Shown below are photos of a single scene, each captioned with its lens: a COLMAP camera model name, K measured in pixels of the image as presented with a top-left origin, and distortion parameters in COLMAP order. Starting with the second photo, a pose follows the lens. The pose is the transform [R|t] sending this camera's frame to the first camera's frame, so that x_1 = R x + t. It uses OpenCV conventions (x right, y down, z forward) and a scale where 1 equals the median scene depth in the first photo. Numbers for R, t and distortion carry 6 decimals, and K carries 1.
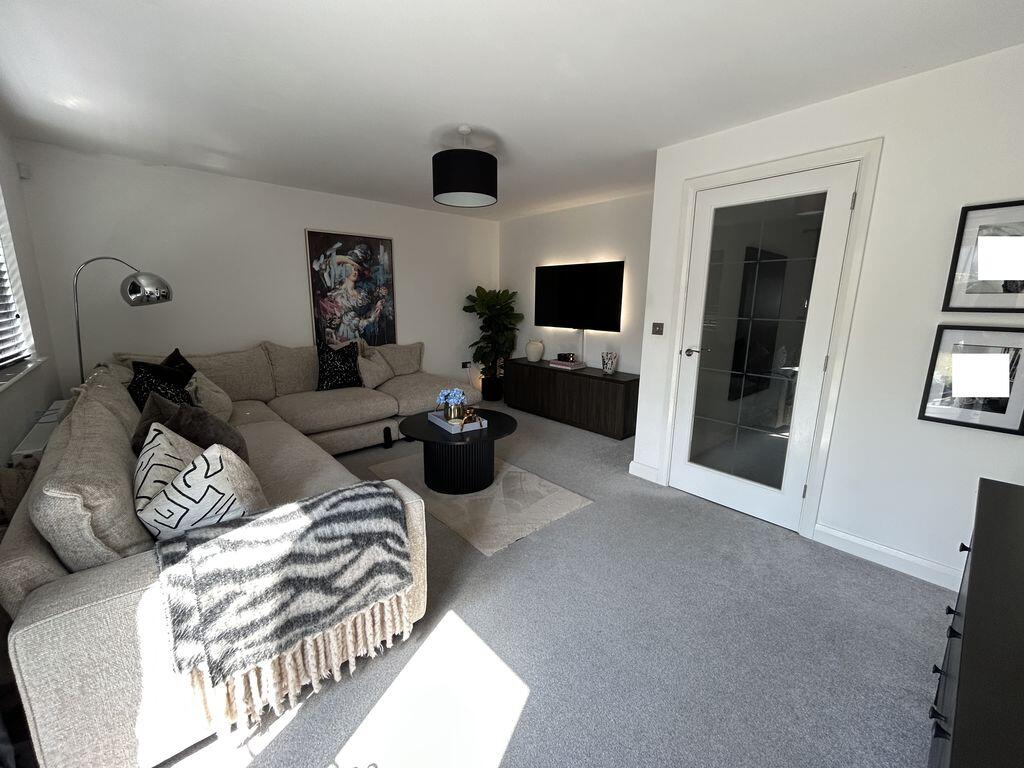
lens RADIAL K [[416.0, 0, 509.2], [0, 416.0, 383.0], [0, 0, 1]] dist [-0.000323, -0.000248]
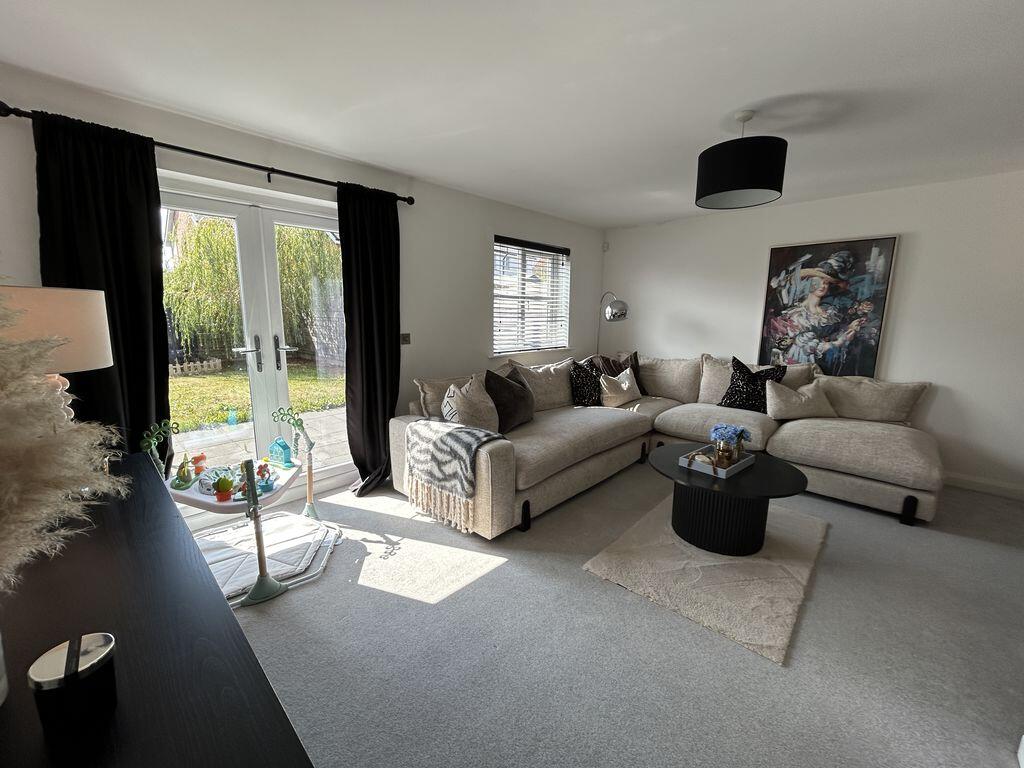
lens RADIAL K [[416.0, 0, 509.2], [0, 416.0, 383.0], [0, 0, 1]] dist [-0.000323, -0.000248]
pose [[0.091981, 0.156488, -0.983388, 0.451572], [-0.199150, 0.970512, 0.135811, -0.065357], [0.975643, 0.183350, 0.120433, 0.324032]]
